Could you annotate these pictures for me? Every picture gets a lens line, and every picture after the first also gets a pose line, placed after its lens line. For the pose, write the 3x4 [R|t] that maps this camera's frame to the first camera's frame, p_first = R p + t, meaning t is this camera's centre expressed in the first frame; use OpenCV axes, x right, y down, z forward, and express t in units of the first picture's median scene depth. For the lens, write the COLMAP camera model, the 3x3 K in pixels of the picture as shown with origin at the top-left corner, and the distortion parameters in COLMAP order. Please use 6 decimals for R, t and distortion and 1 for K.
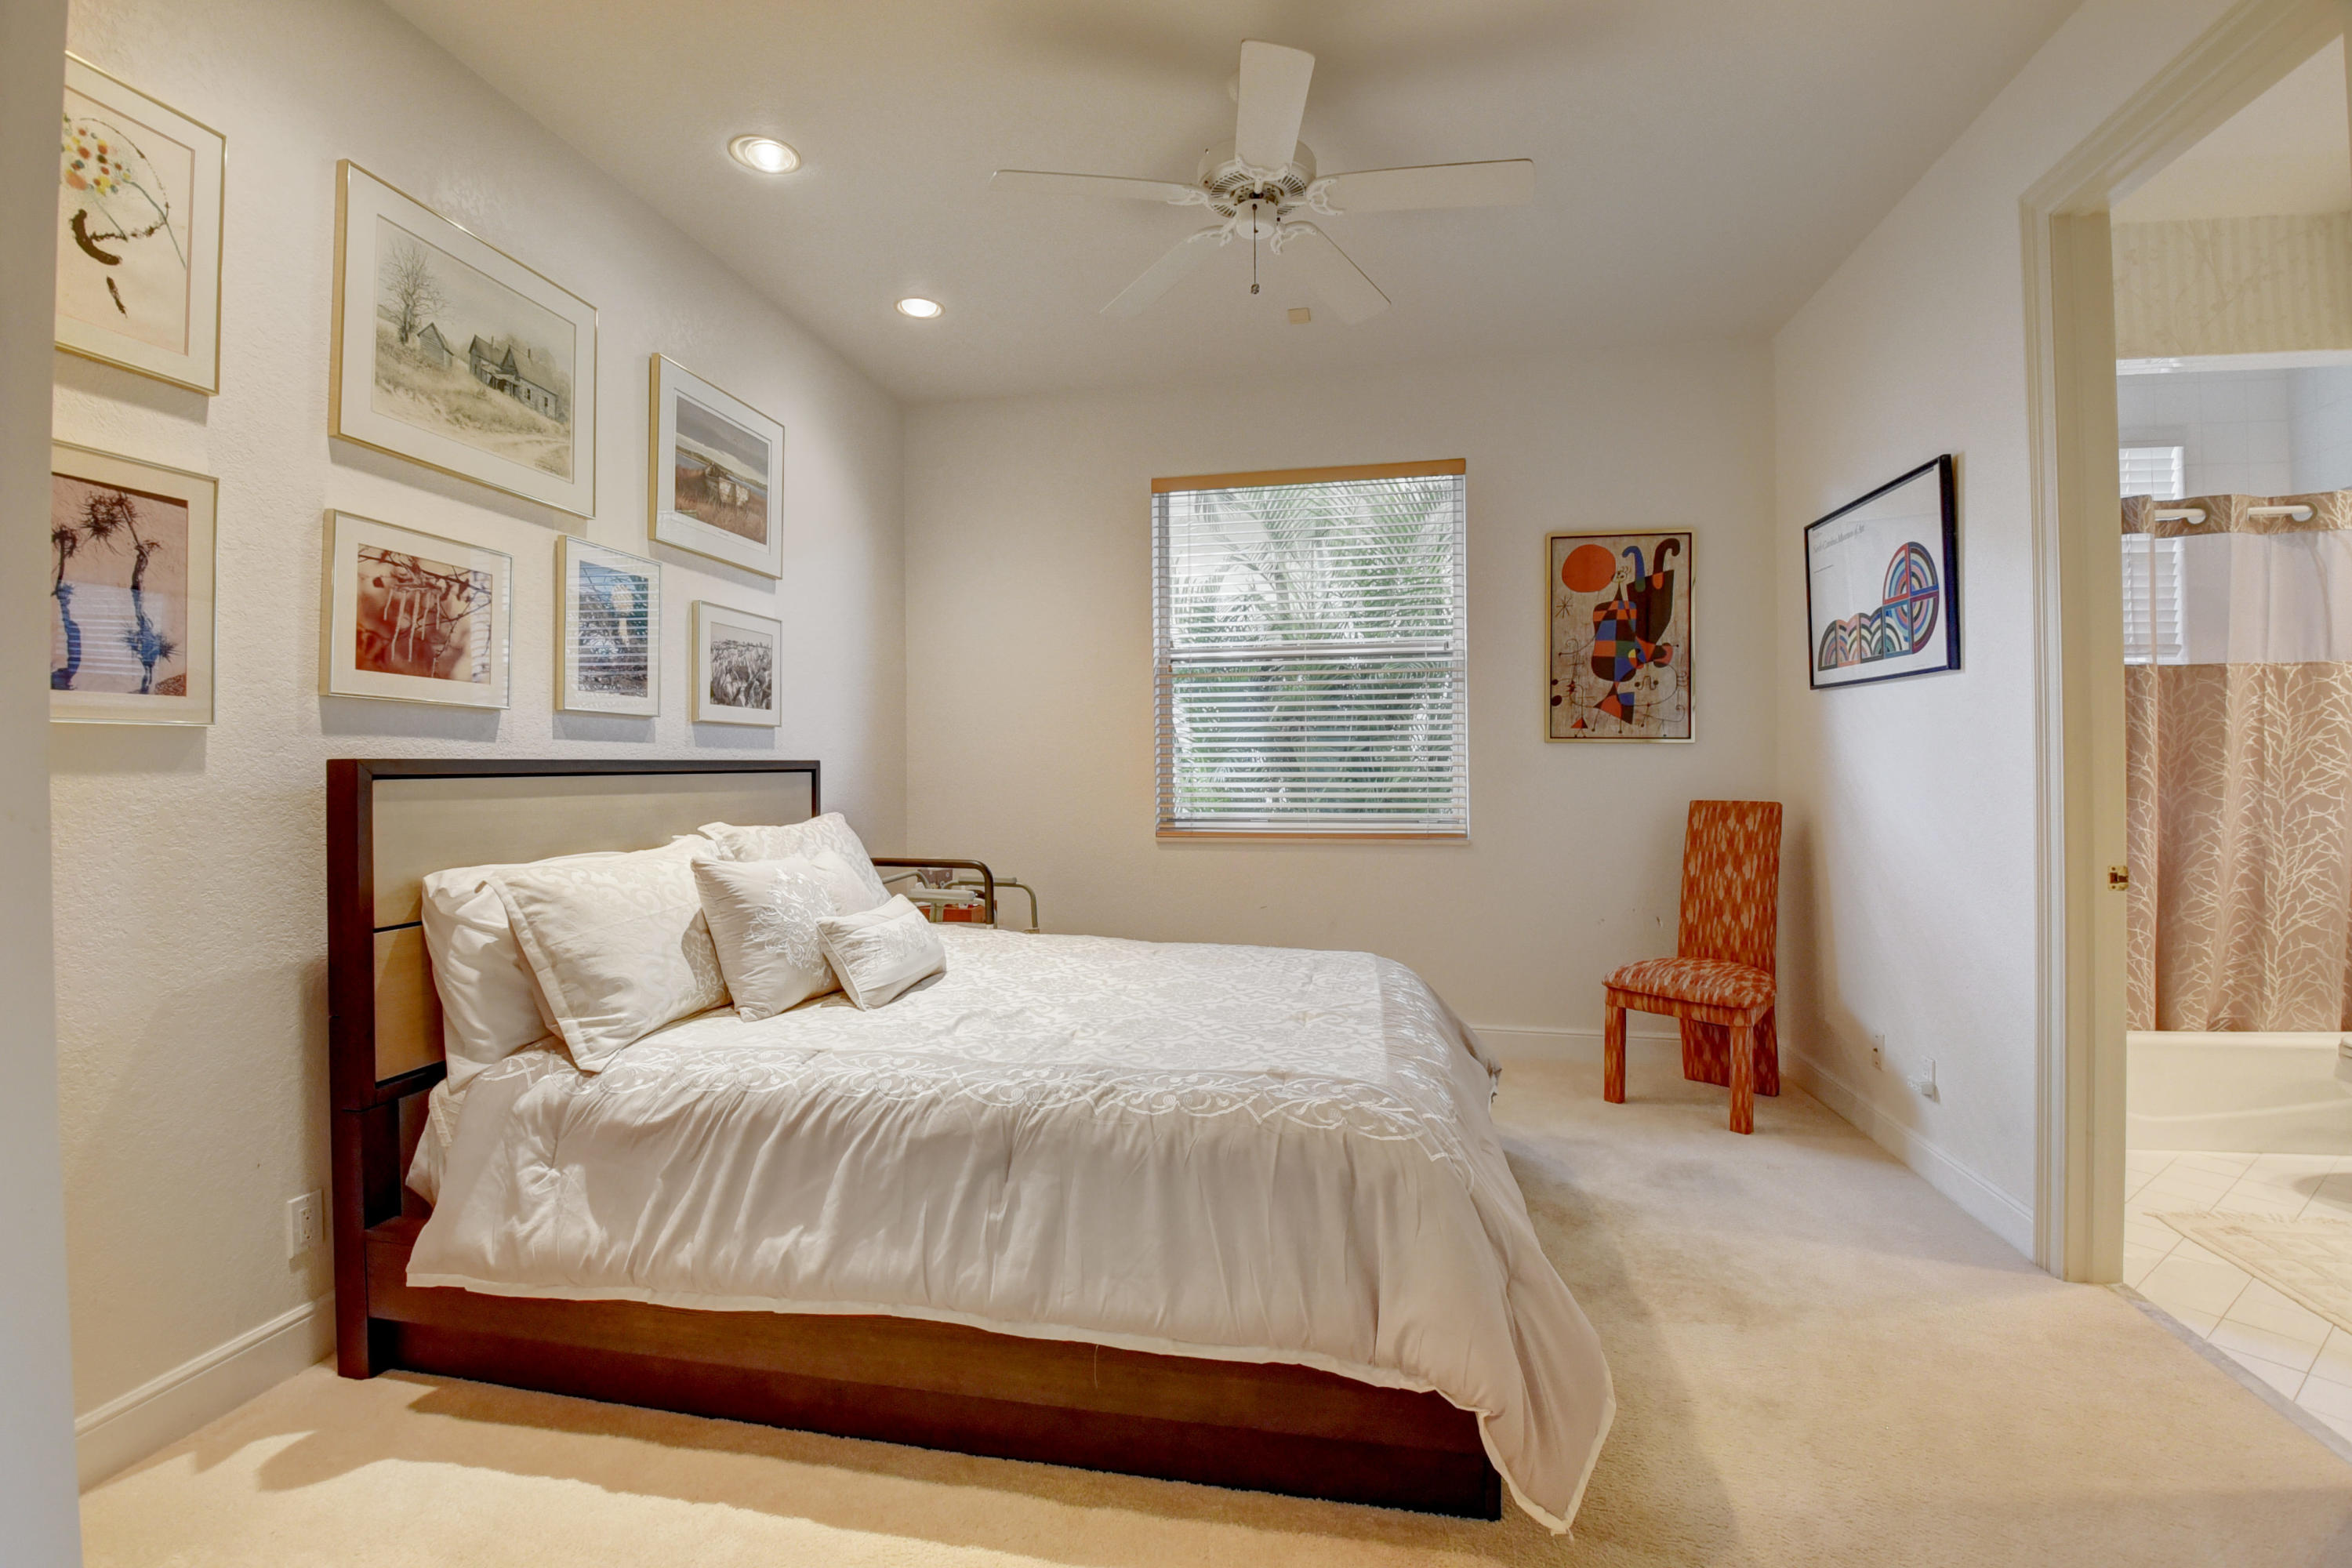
lens RADIAL K [[1055.1, 0, 1186.6], [0, 1055.1, 753.4], [0, 0, 1]] dist [-0.002515, -0.010033]
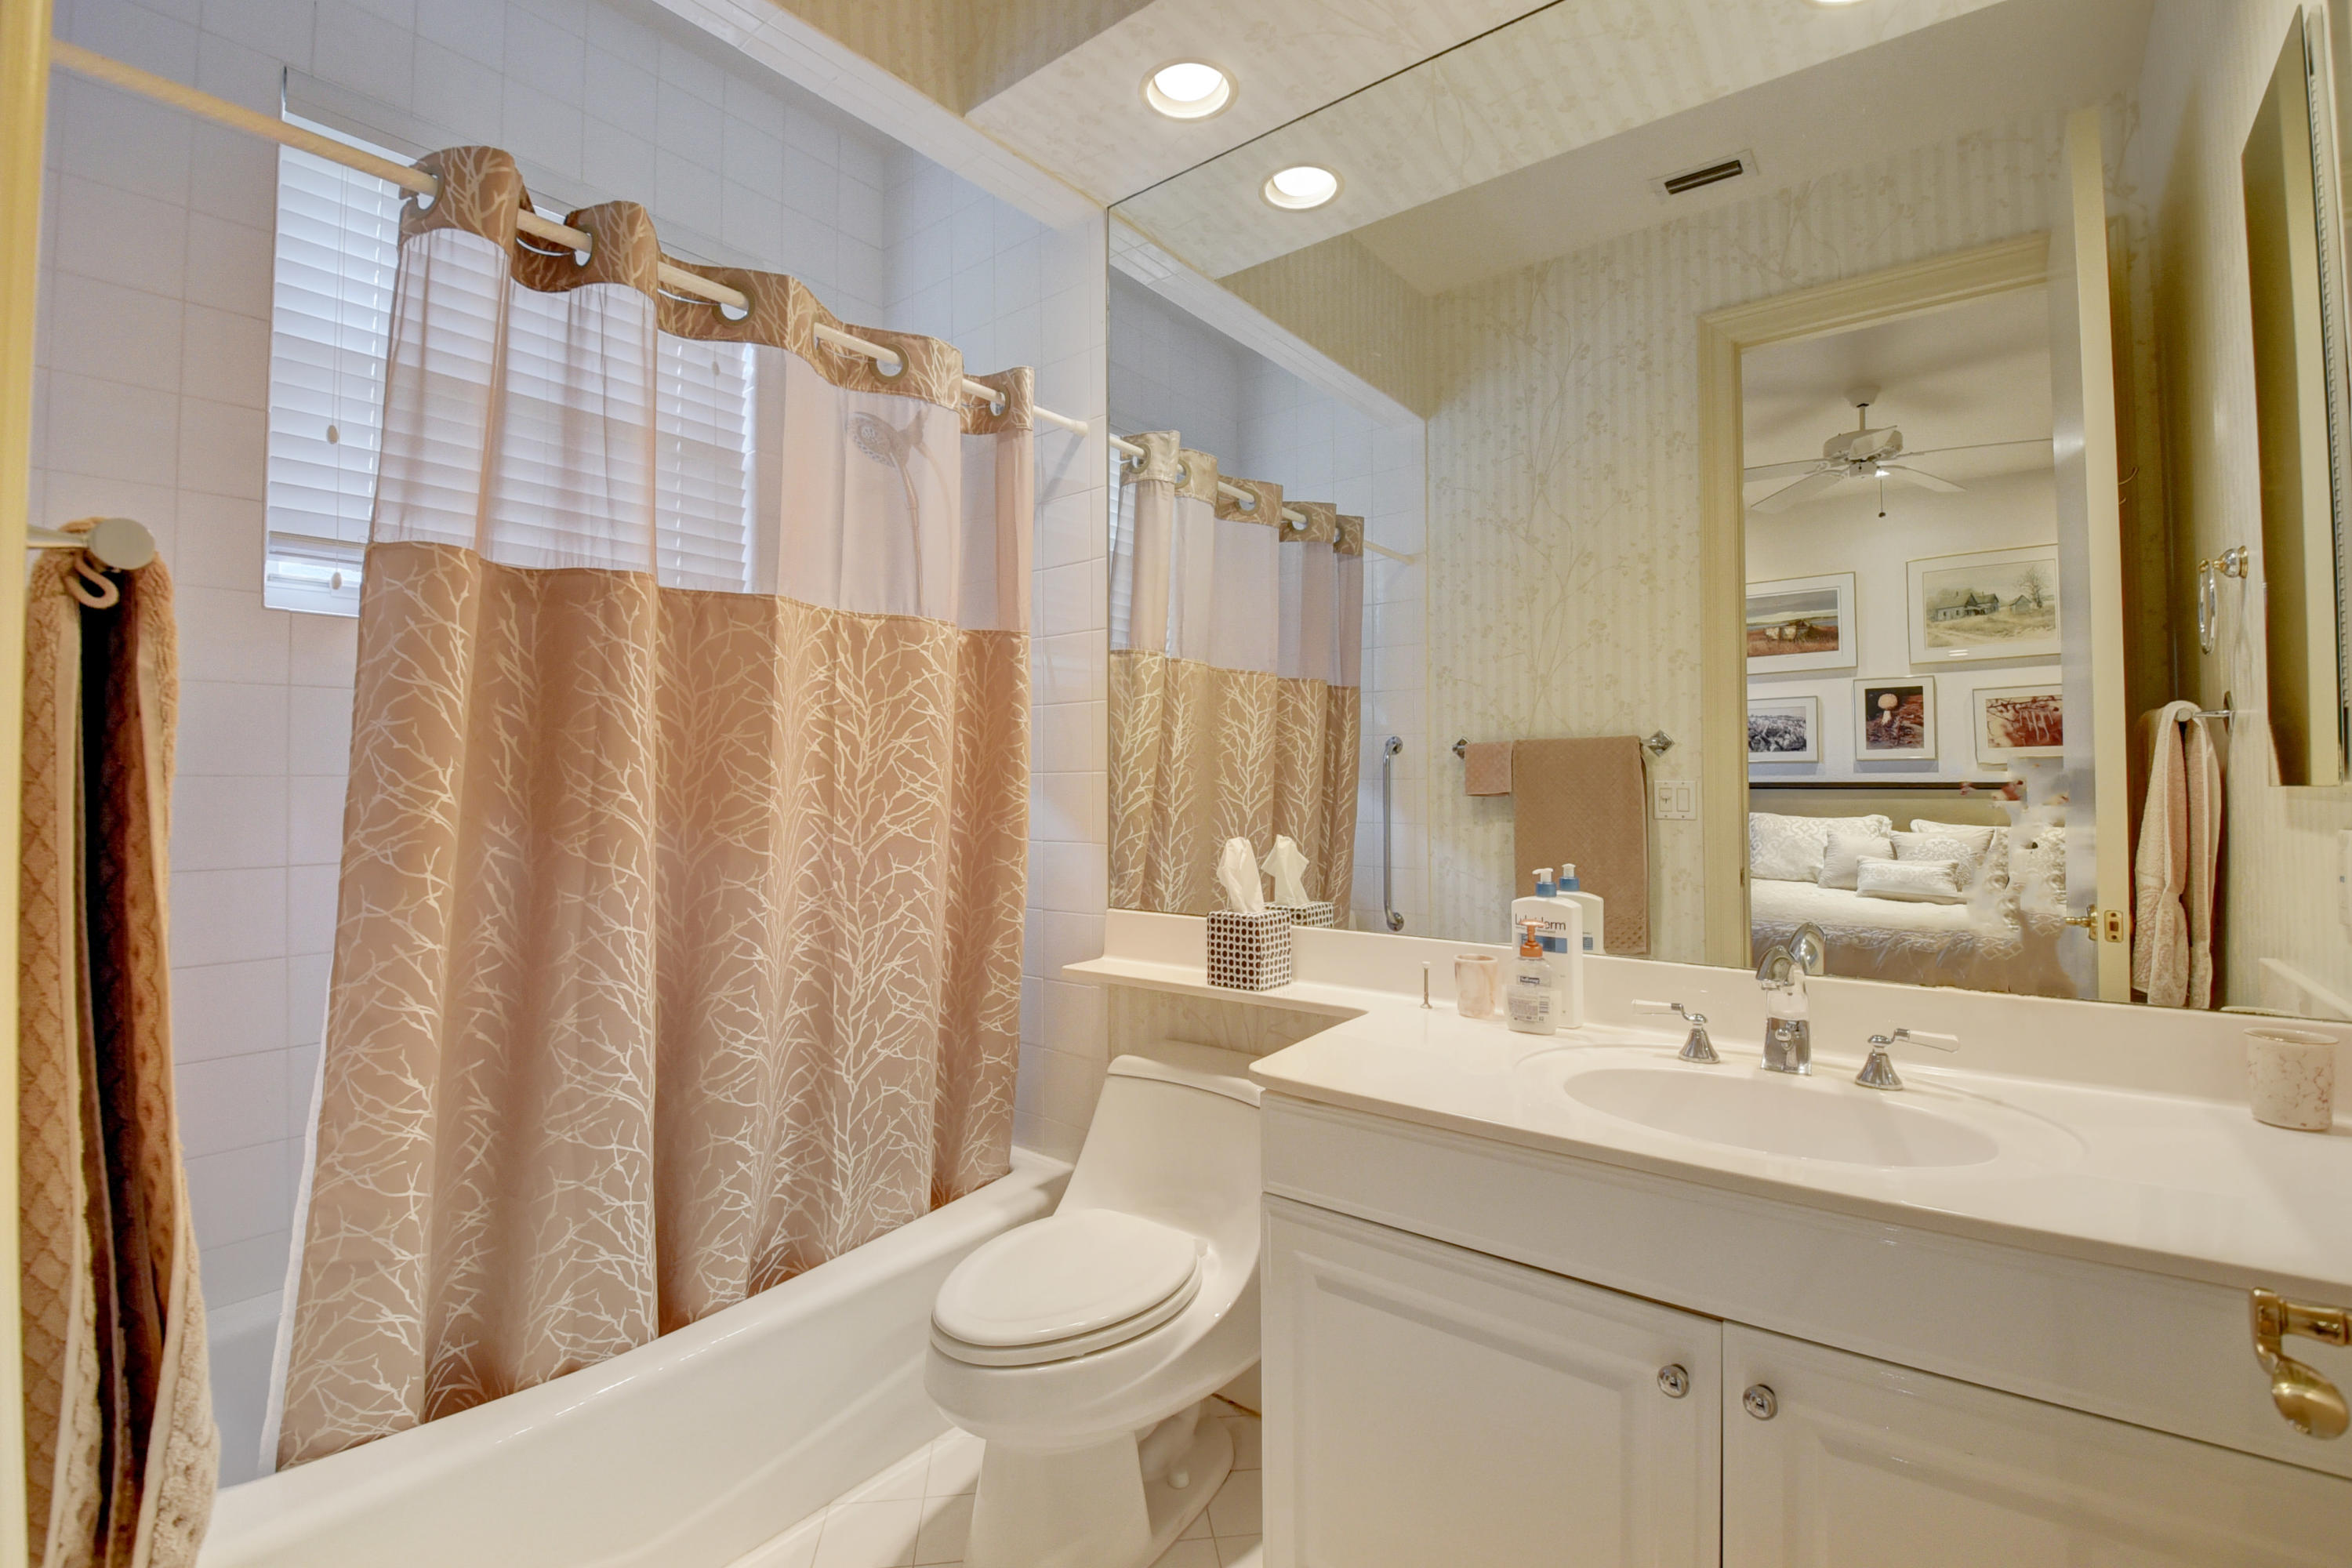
lens RADIAL K [[1055.1, 0, 1186.6], [0, 1055.1, 753.4], [0, 0, 1]] dist [-0.002515, -0.010033]
pose [[0.467931, 0.021841, 0.883495, 0.616007], [-0.001455, 0.999712, -0.023944, 0.005817], [-0.883764, 0.009919, 0.467829, 0.558713]]
